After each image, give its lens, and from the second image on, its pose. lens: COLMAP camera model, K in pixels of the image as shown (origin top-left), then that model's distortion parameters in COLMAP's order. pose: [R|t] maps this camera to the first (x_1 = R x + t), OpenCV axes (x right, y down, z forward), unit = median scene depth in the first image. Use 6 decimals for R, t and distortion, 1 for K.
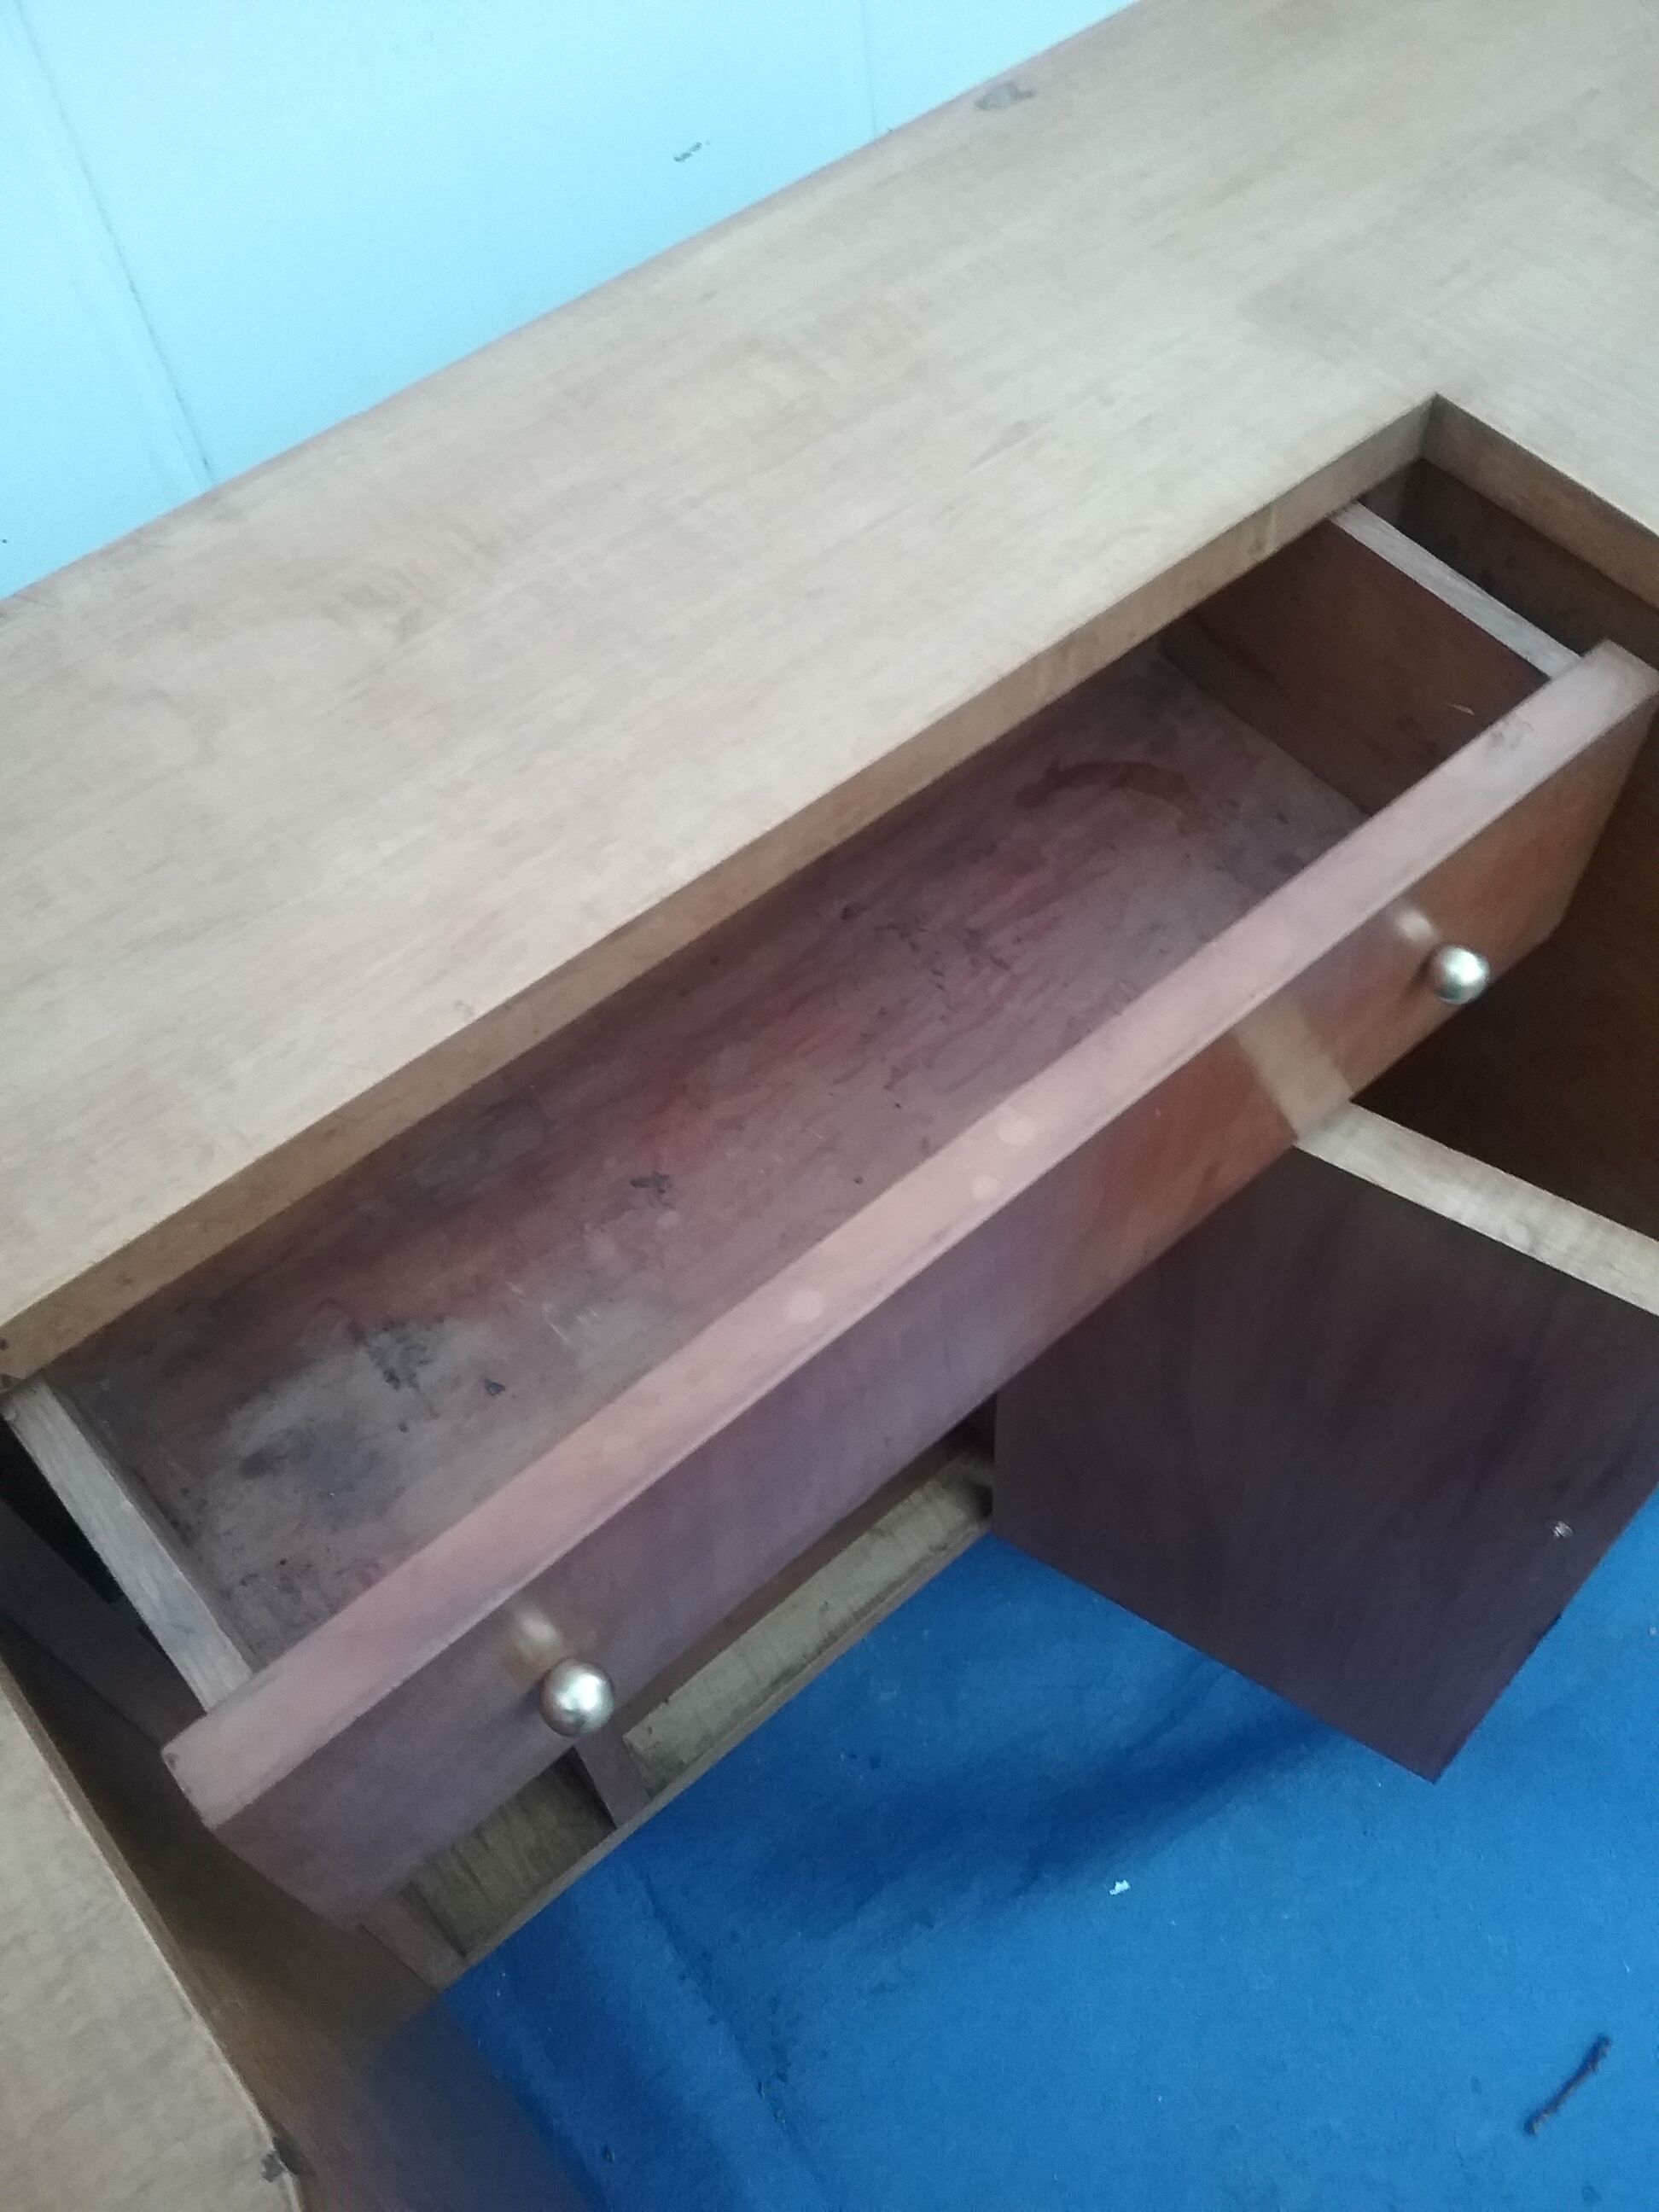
lens RADIAL K [[2086.7, 0, 829.5], [0, 2086.7, 1106.0], [0, 0, 1]] dist [0.004033, -0.001958]
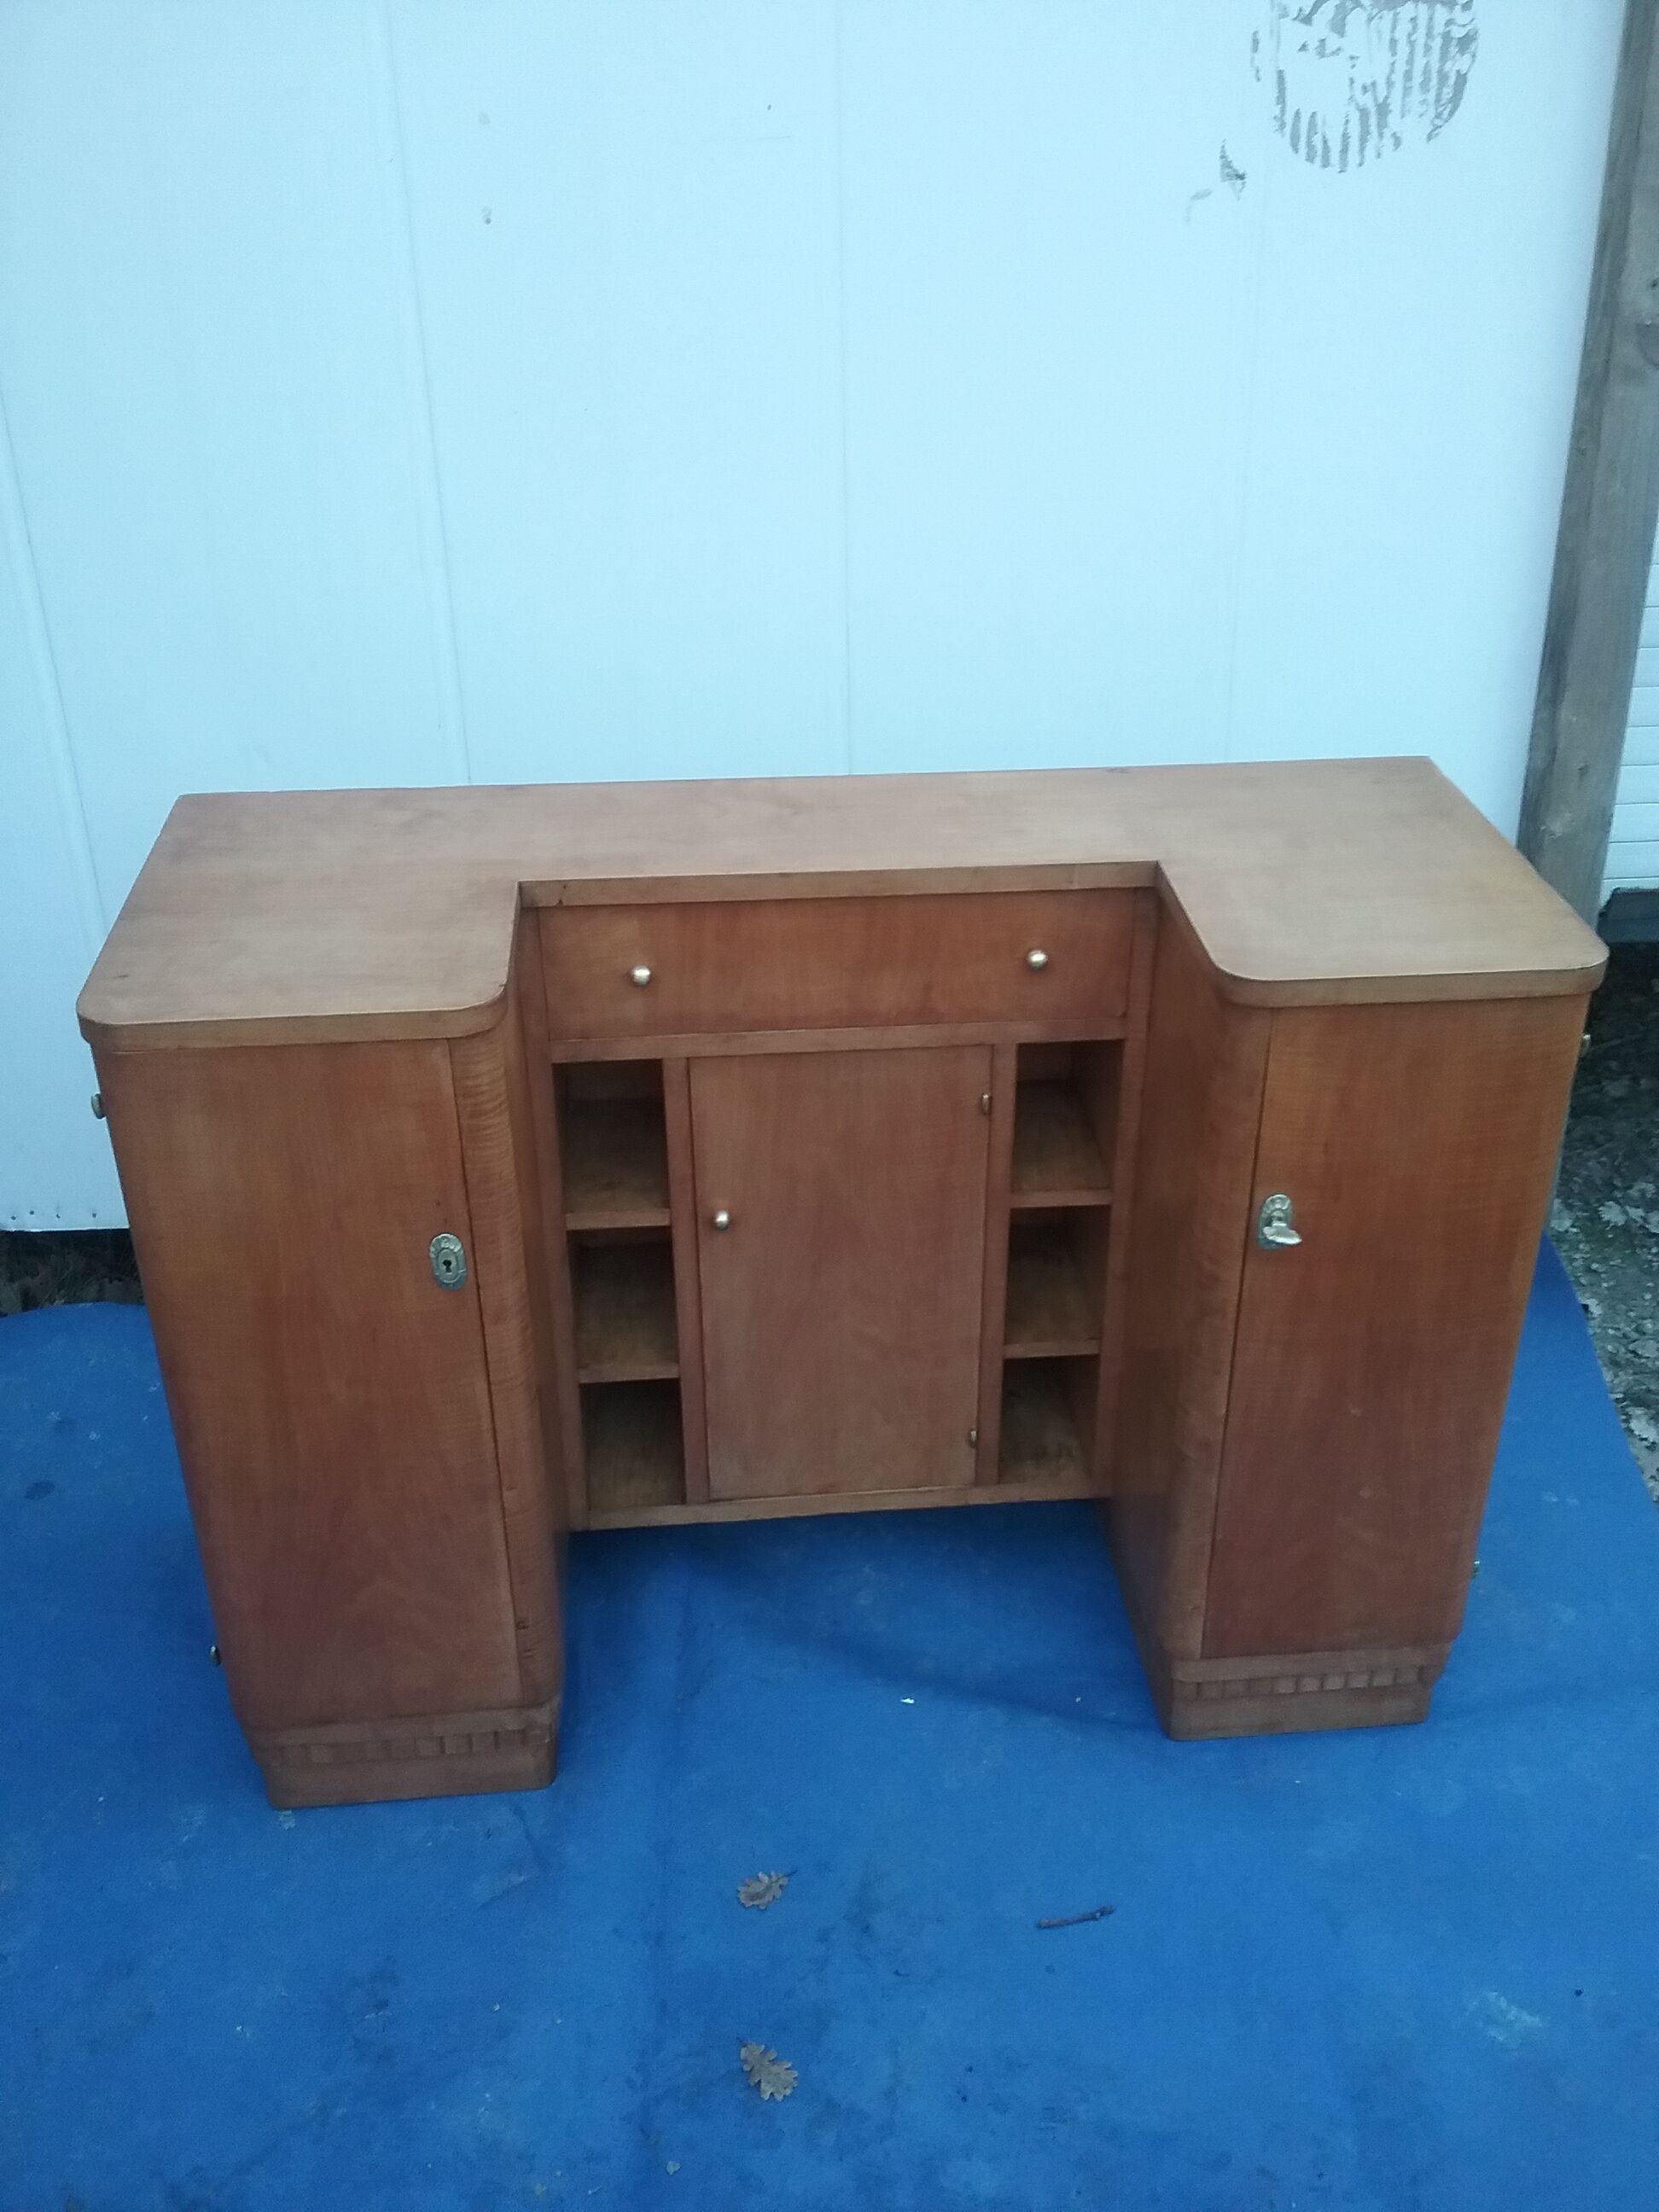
lens RADIAL K [[1987.8, 0, 858.9], [0, 1987.8, 1108.6], [0, 0, 1]] dist [0.054524, -0.114773]
pose [[0.829943, 0.317046, -0.458995, 1.169077], [-0.490017, 0.807559, -0.328224, 0.893393], [0.266603, 0.497323, 0.825586, -1.002608]]
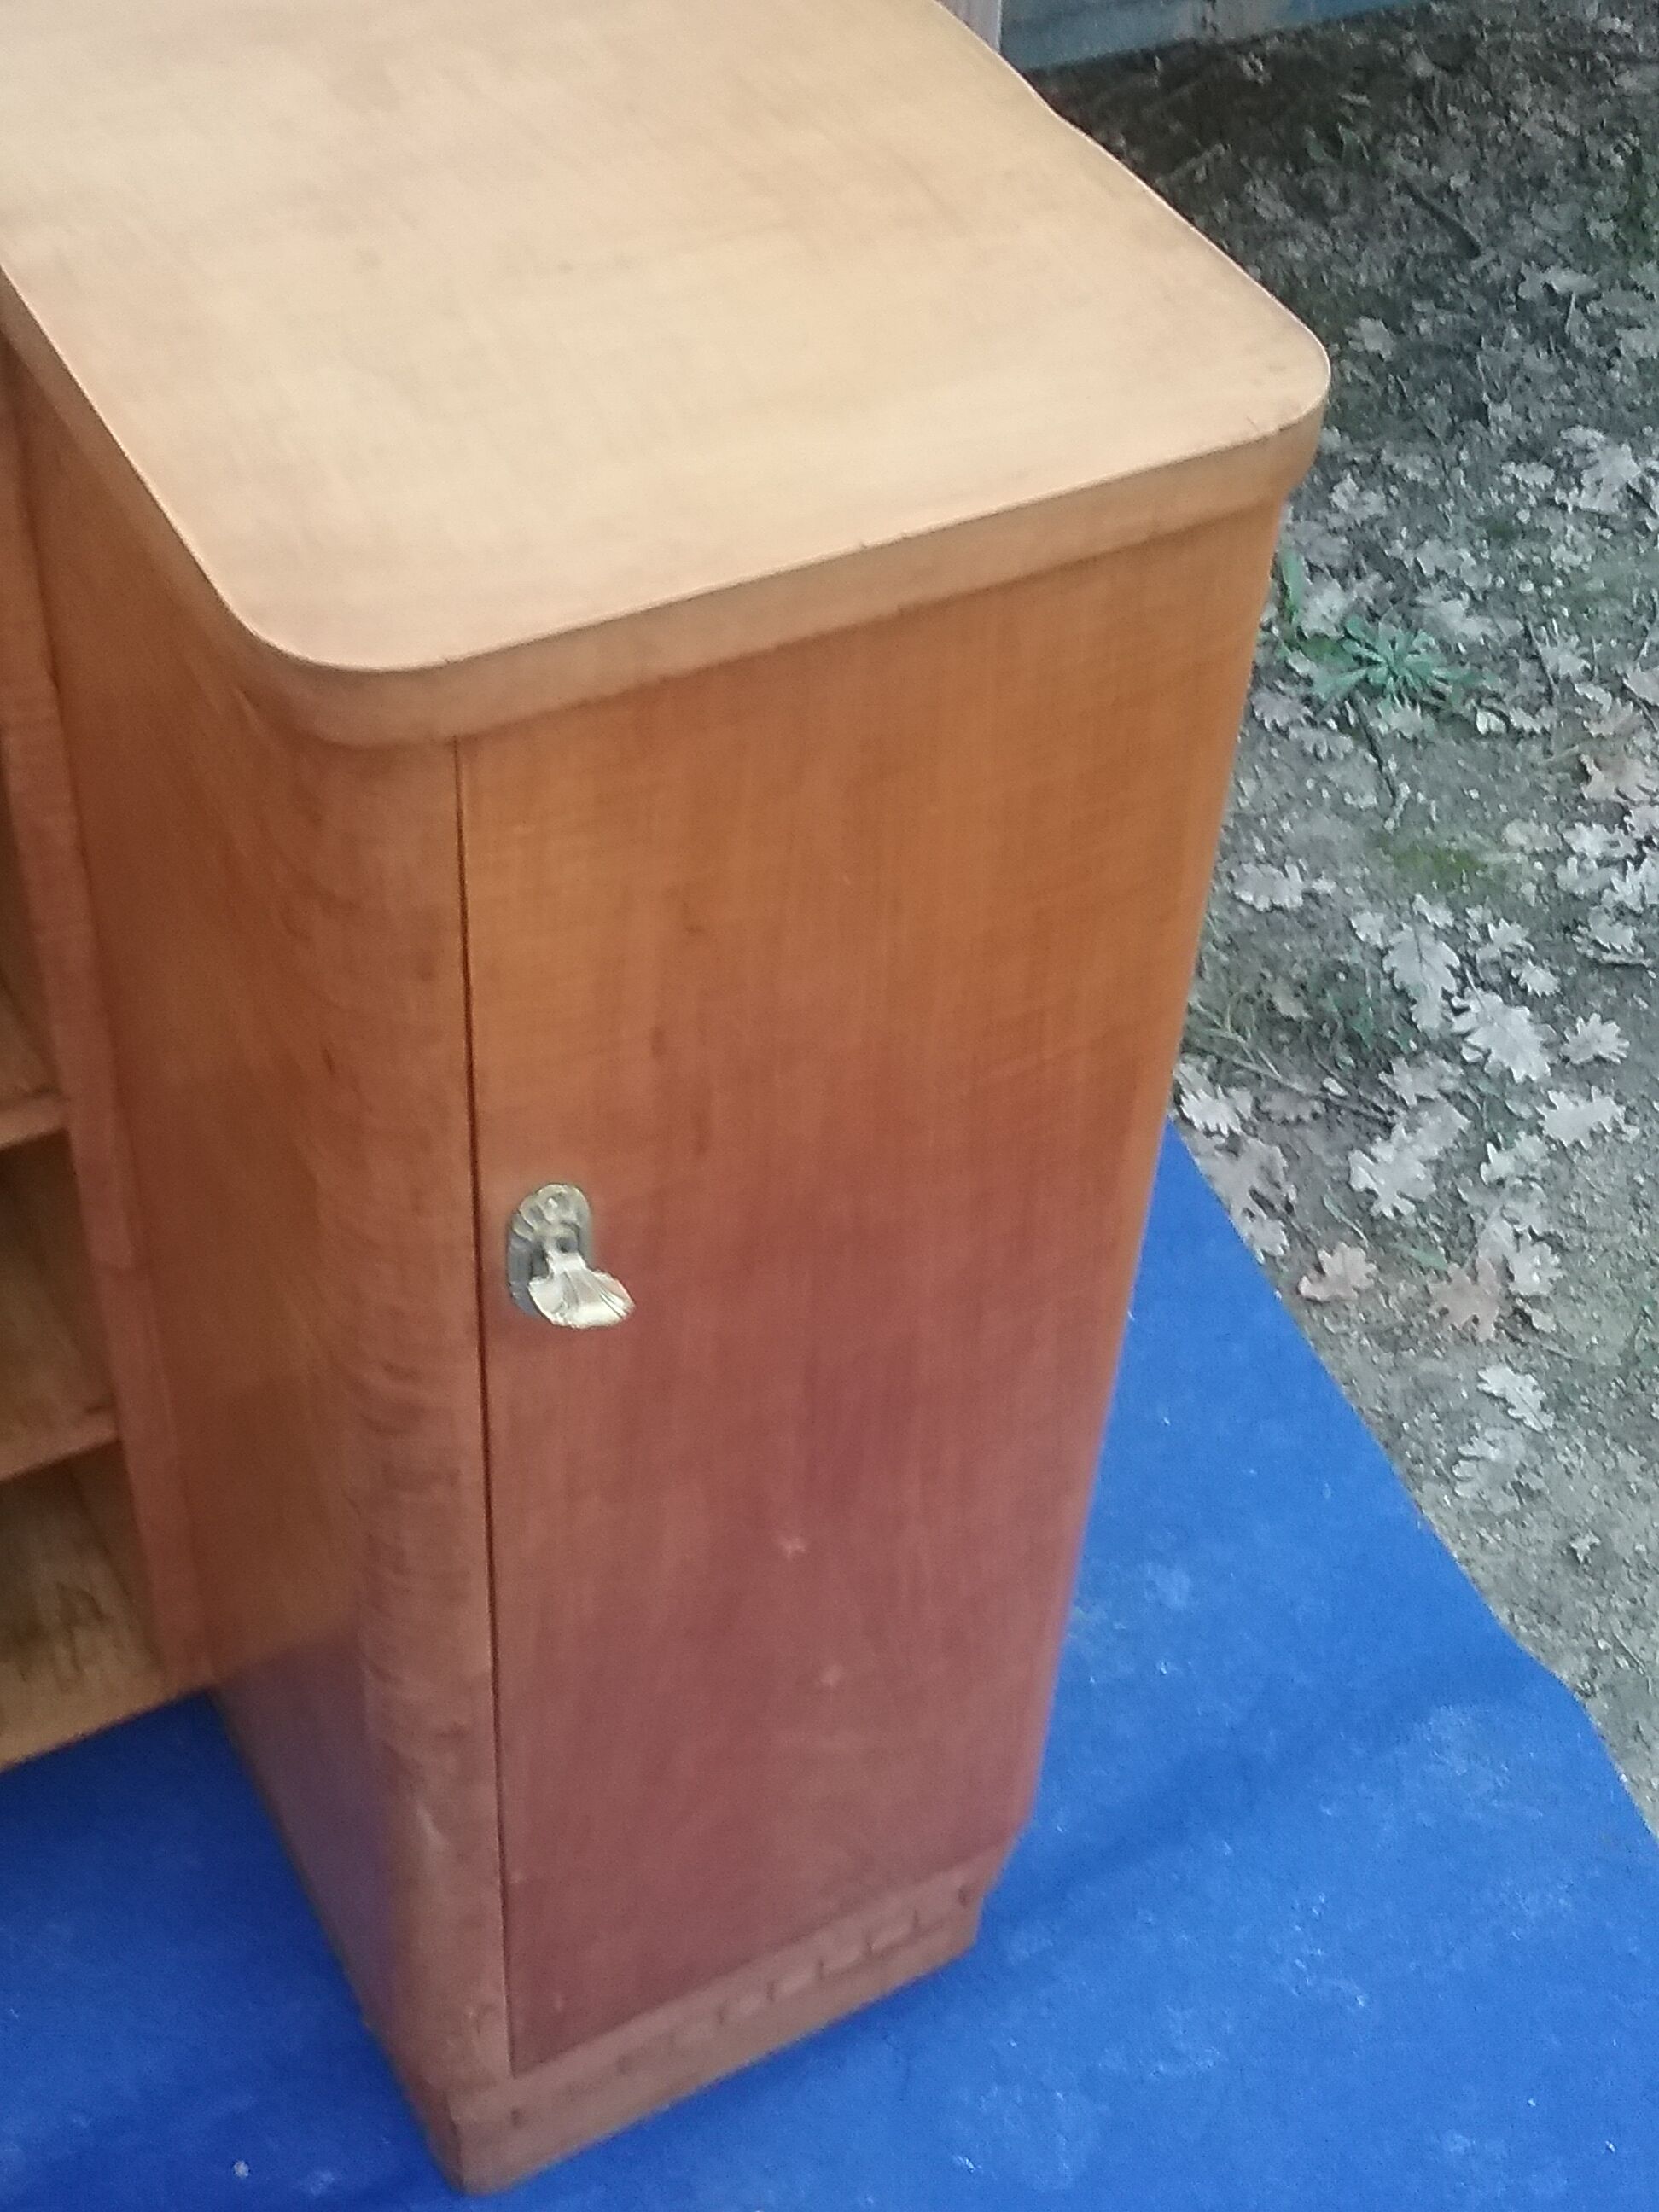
lens RADIAL K [[3018.6, 0, 873.7], [0, 3018.6, 1108.9], [0, 0, 1]] dist [0.064532, -0.061054]
pose [[0.980472, 0.193266, -0.036368, 0.718504], [-0.196585, 0.958155, -0.208071, 0.185444], [-0.005367, 0.211158, 0.977437, -0.136964]]
